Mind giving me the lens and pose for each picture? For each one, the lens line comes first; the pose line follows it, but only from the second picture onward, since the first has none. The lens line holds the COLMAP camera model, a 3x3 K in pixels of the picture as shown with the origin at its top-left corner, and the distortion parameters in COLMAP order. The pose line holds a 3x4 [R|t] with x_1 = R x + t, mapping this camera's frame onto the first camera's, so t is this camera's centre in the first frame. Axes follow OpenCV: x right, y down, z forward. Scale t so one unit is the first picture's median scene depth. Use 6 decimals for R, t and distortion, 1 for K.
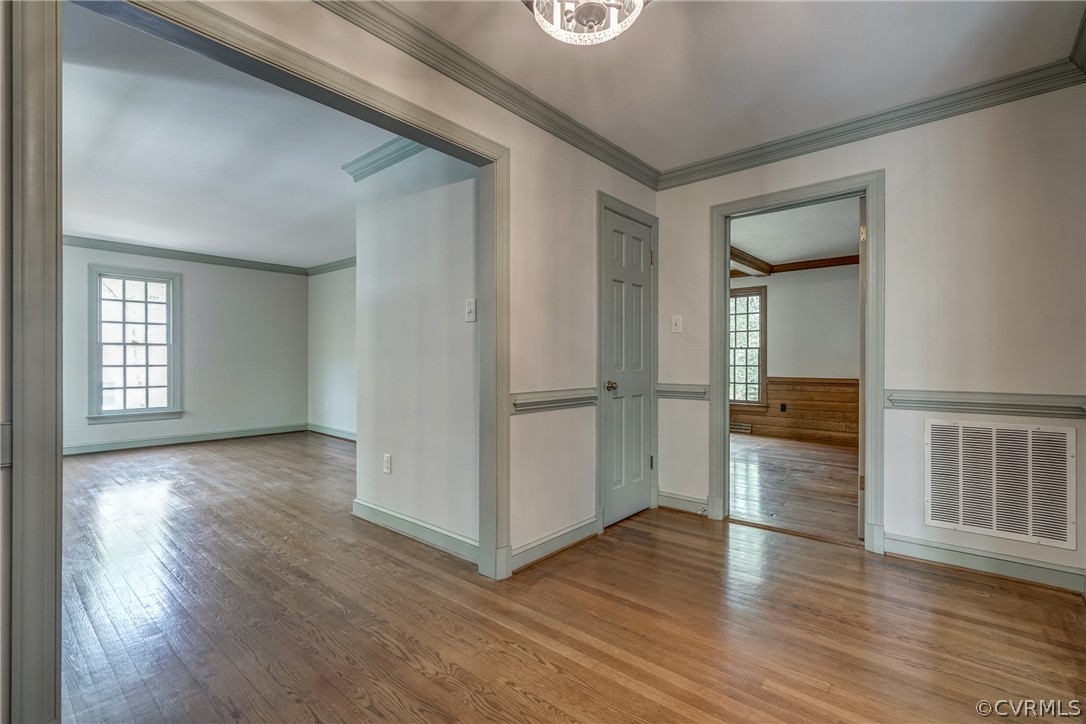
lens RADIAL K [[490.6, 0, 539.5], [0, 490.6, 362.1], [0, 0, 1]] dist [-0.004588, 0.001825]
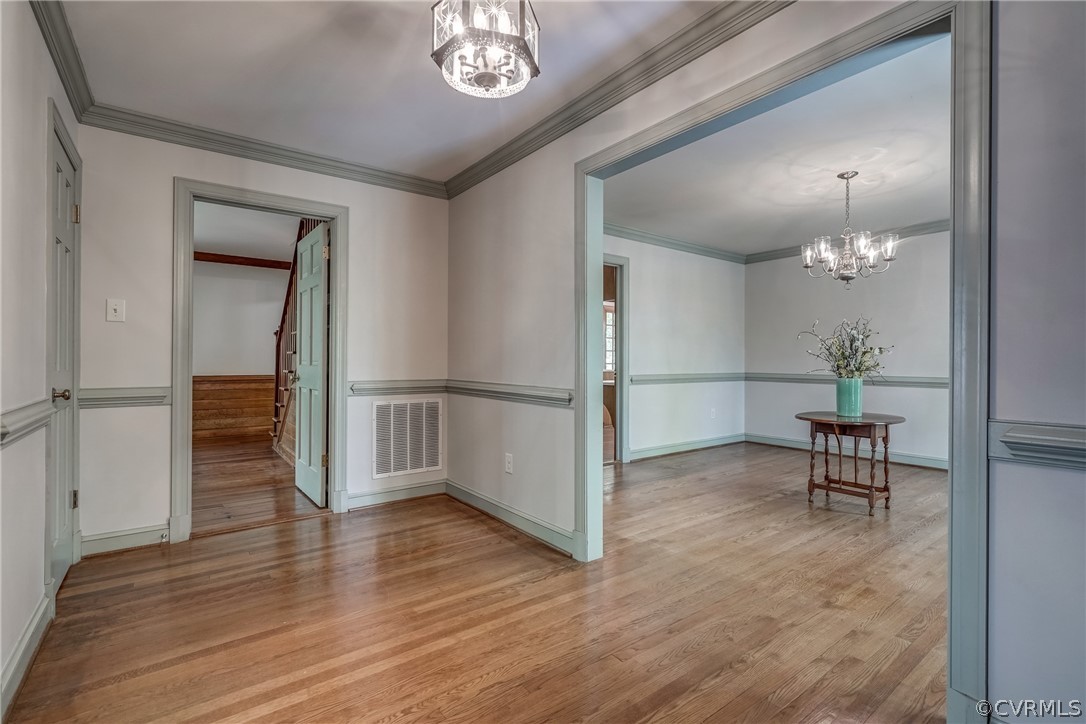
lens RADIAL K [[490.6, 0, 543.5], [0, 490.6, 362.6], [0, 0, 1]] dist [-0.004588, 0.001825]
pose [[0.212431, -0.006032, 0.977157, -0.460264], [-0.002554, 0.999974, 0.006728, -0.003192], [-0.977173, -0.003925, 0.212410, 0.255632]]
